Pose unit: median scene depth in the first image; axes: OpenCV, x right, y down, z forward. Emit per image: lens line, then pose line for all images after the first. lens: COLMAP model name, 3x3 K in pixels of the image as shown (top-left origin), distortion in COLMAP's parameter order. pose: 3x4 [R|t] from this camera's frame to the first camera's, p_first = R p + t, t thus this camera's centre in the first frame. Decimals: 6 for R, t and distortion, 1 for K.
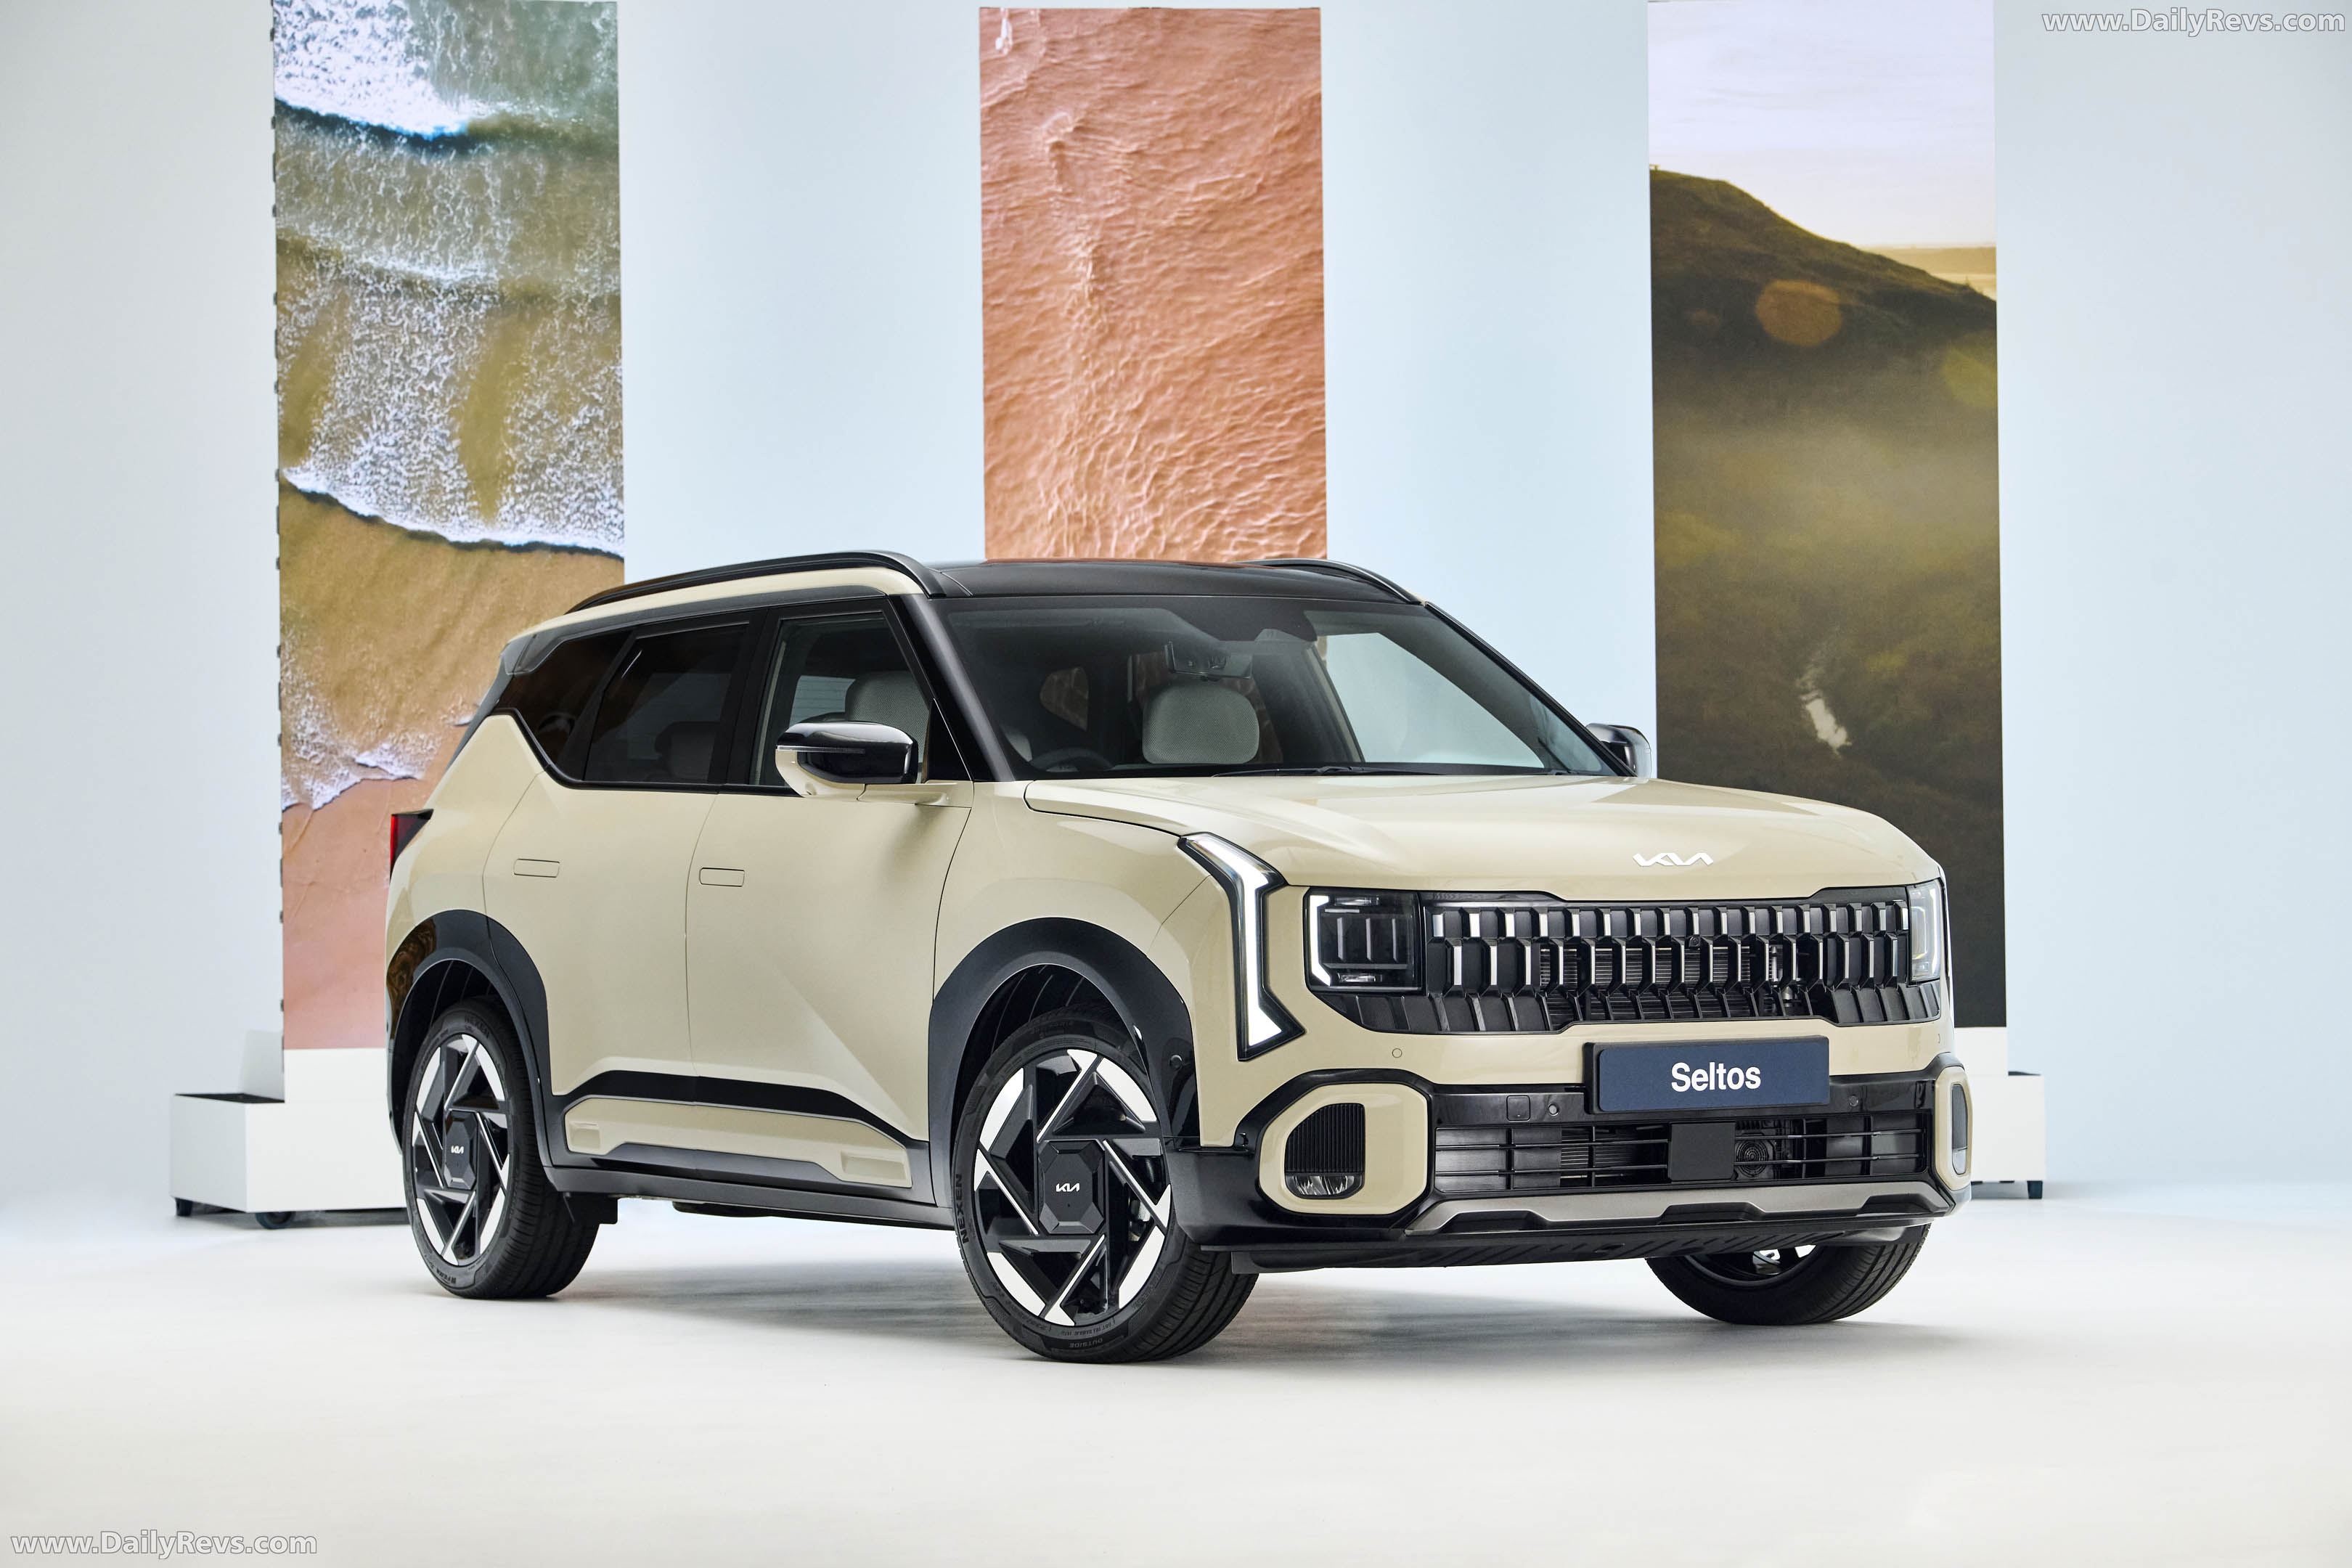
lens RADIAL K [[6487.6, 0, 1188.9], [0, 6487.6, 787.4], [0, 0, 1]] dist [0.162910, 0.000000]
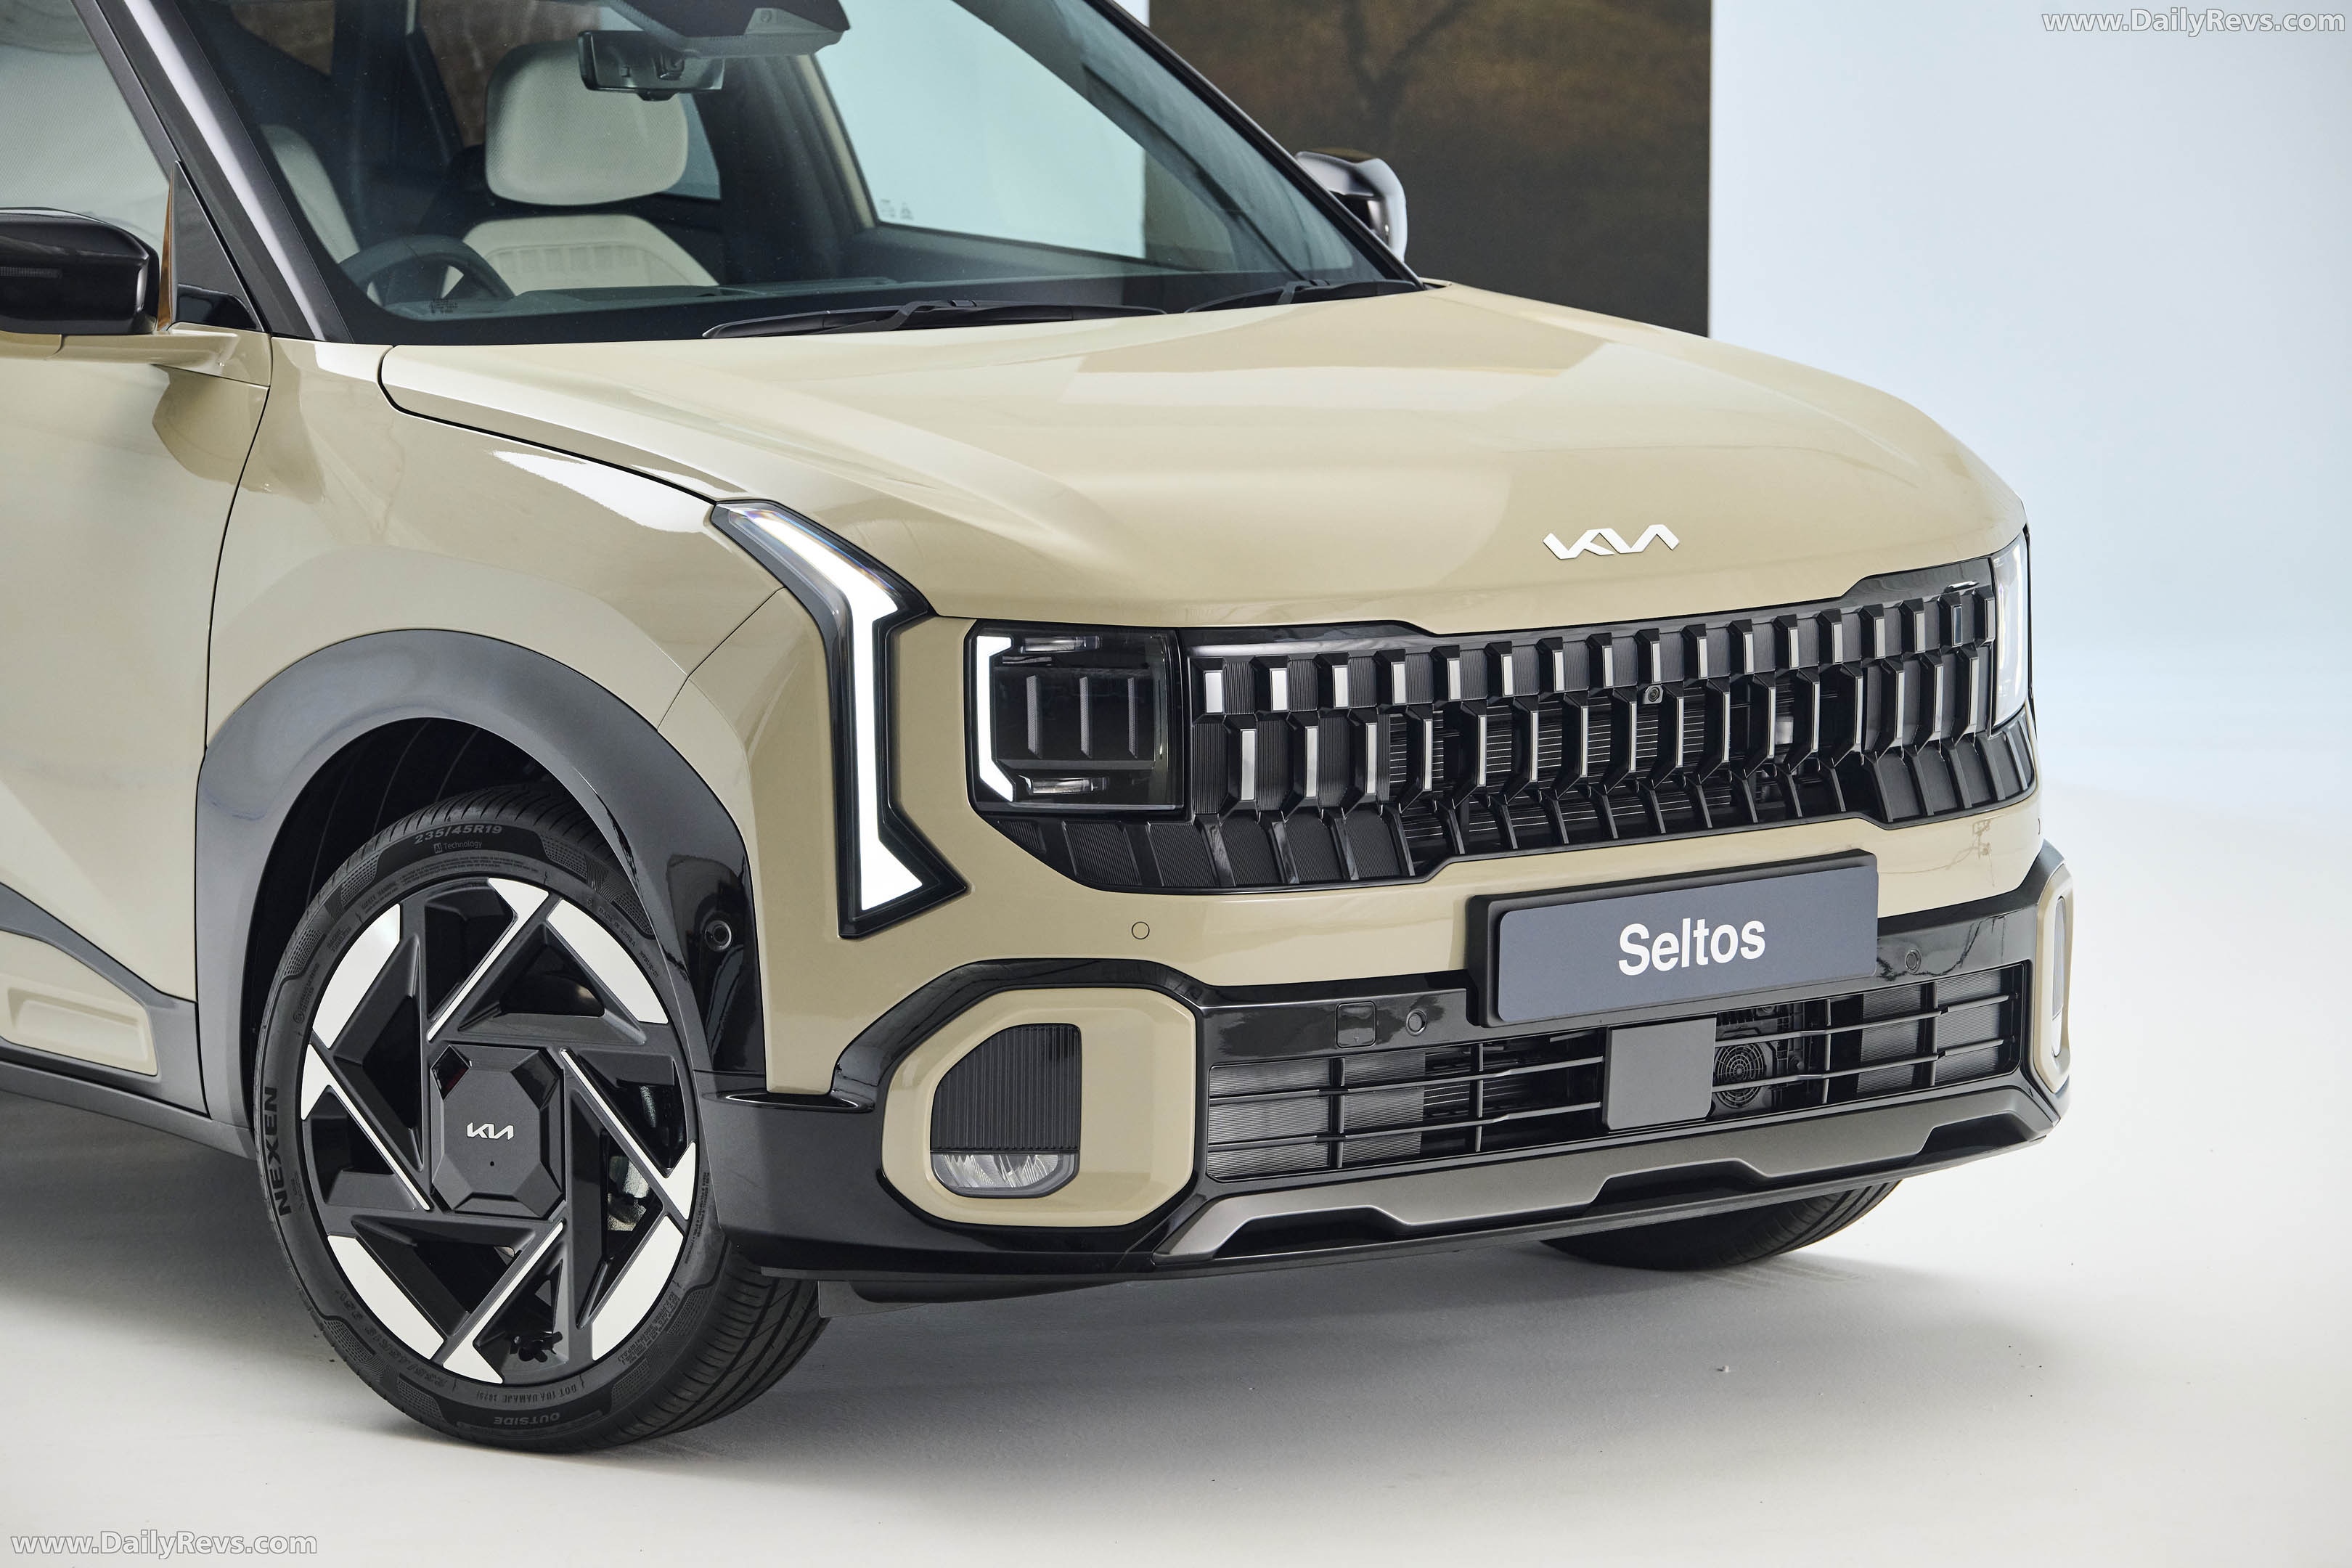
lens RADIAL K [[9239.5, 0, 1177.9], [0, 9239.5, 770.1], [0, 0, 1]] dist [0.568385, 0.000000]
pose [[0.990356, -0.006639, 0.138385, -0.069062], [-0.011873, 0.991109, 0.132521, -0.072055], [-0.138035, -0.132886, 0.981472, 0.234652]]
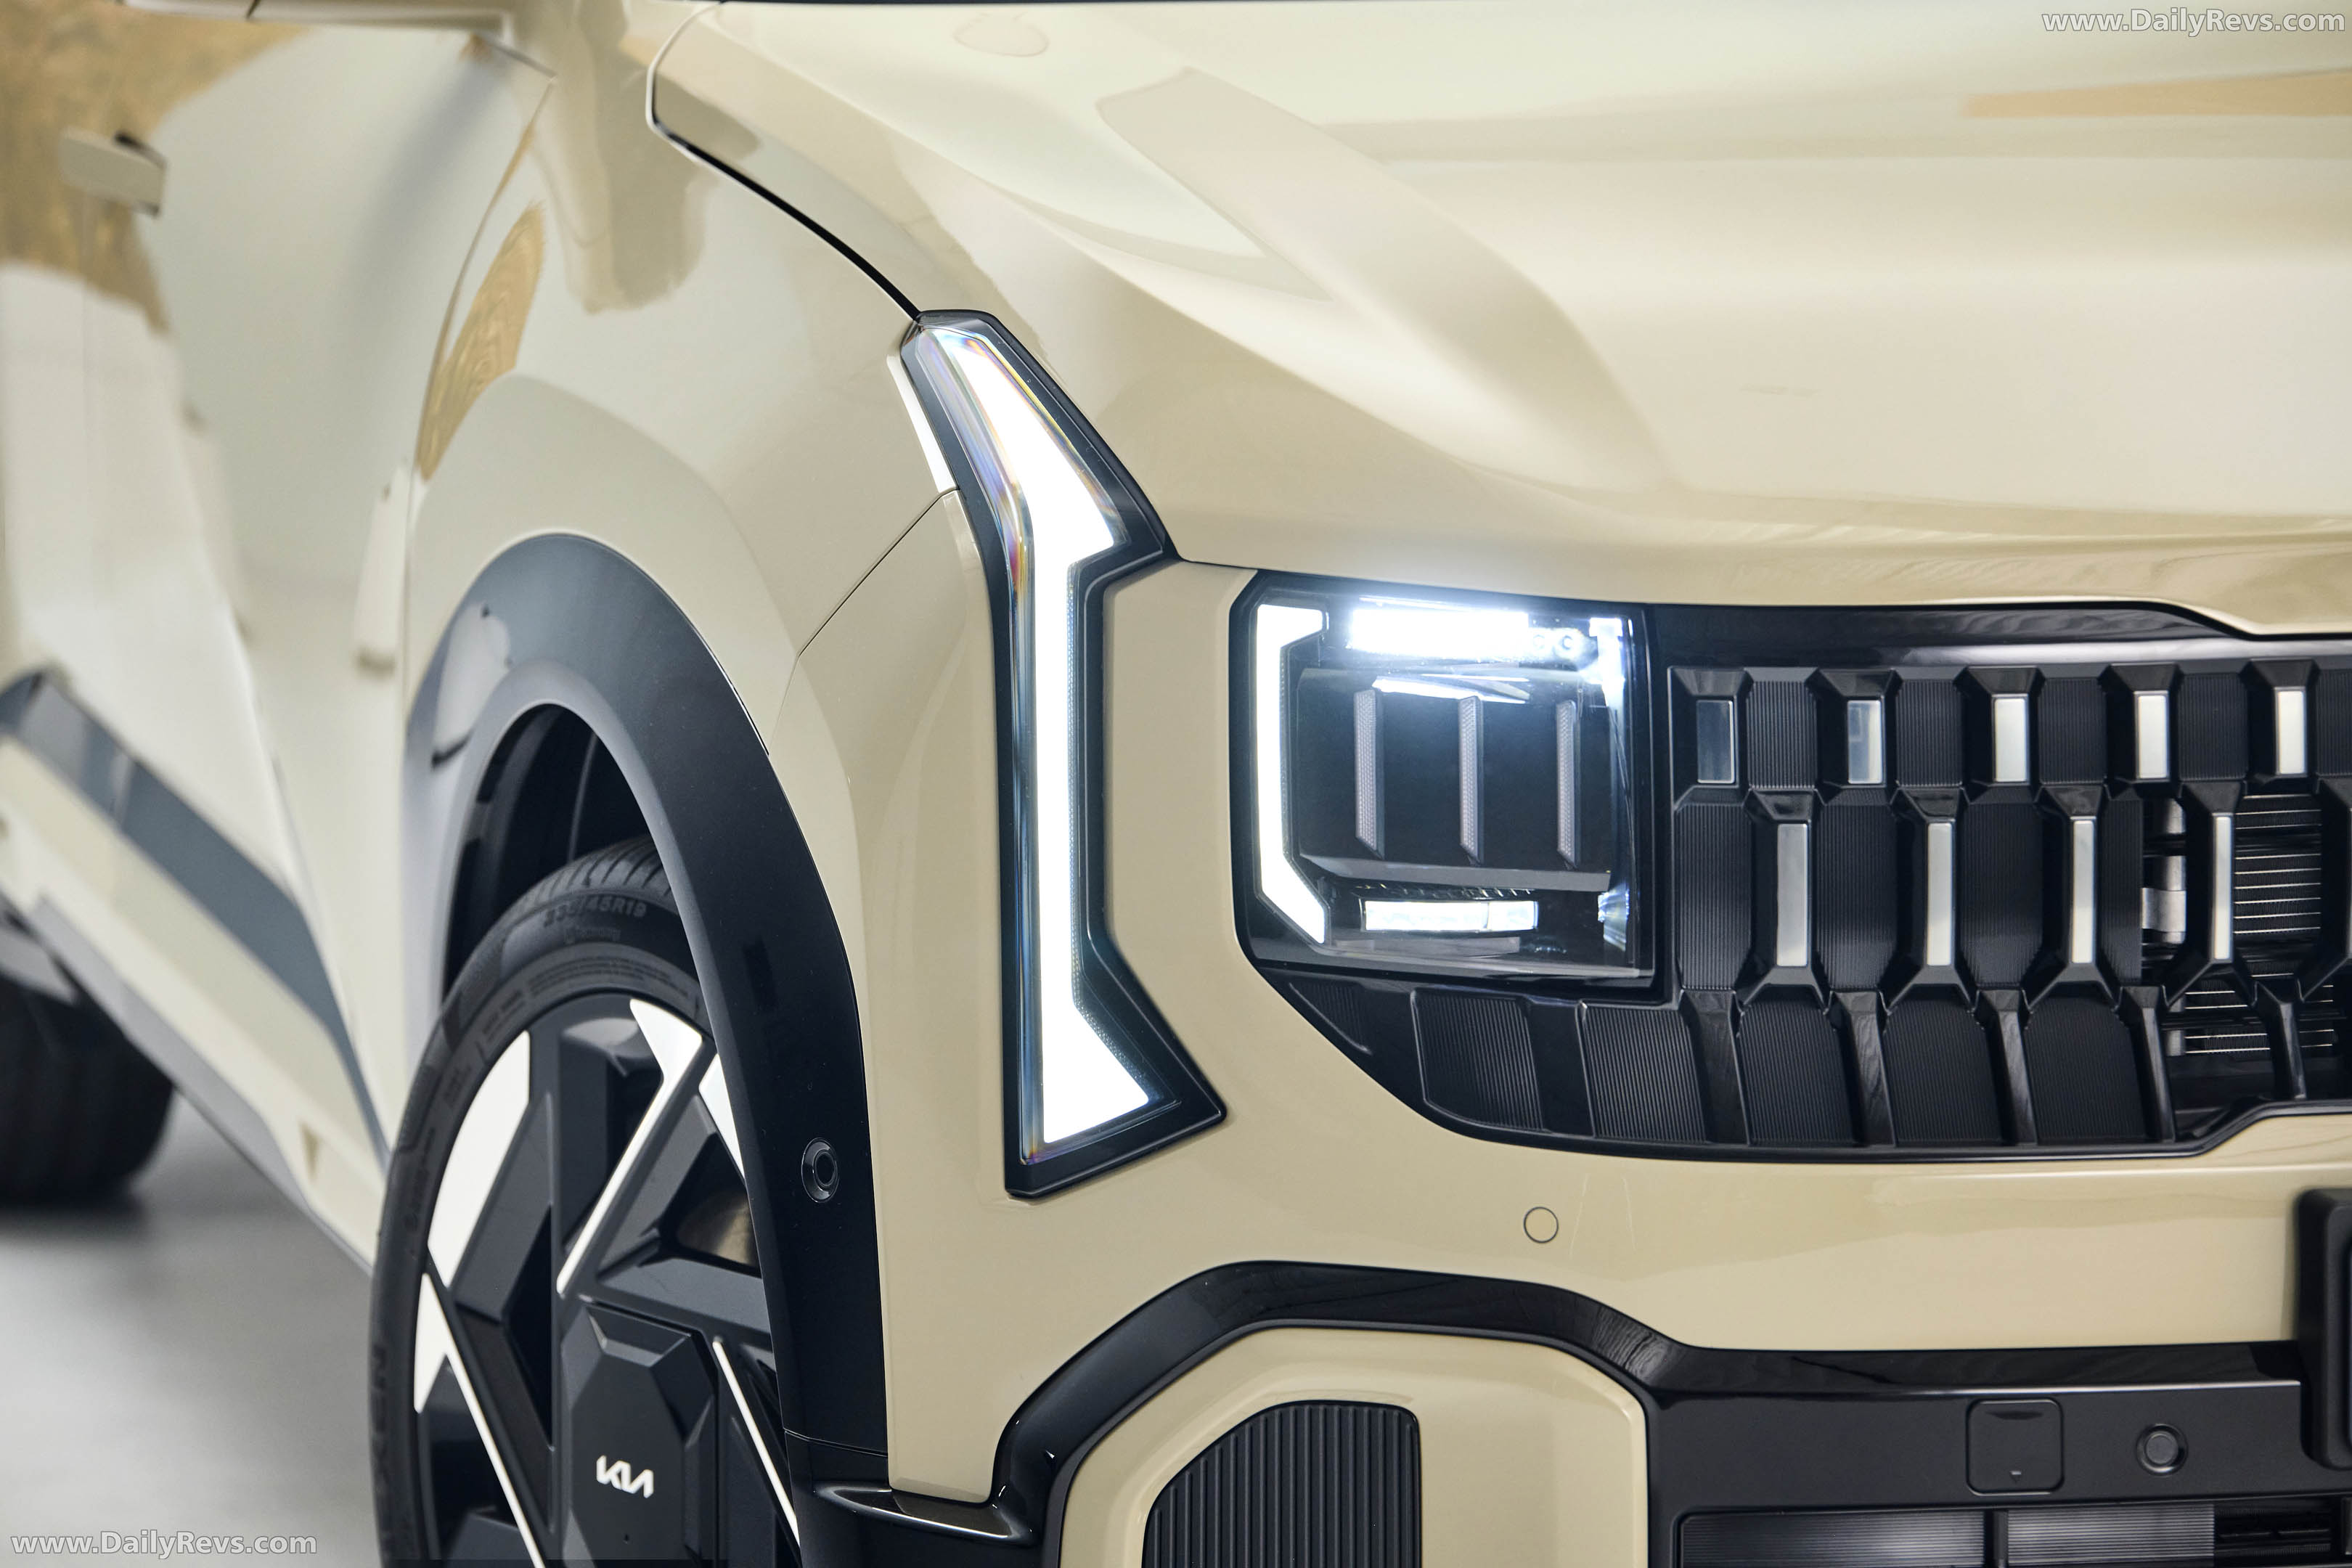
lens RADIAL K [[9357.3, 0, 1172.3], [0, 9357.3, 776.5], [0, 0, 1]] dist [0.665884, 0.000000]
pose [[0.970073, 0.038230, -0.239784, 0.104190], [0.004186, 0.984747, 0.173940, -0.041678], [0.242776, -0.169738, 0.955117, 0.613464]]
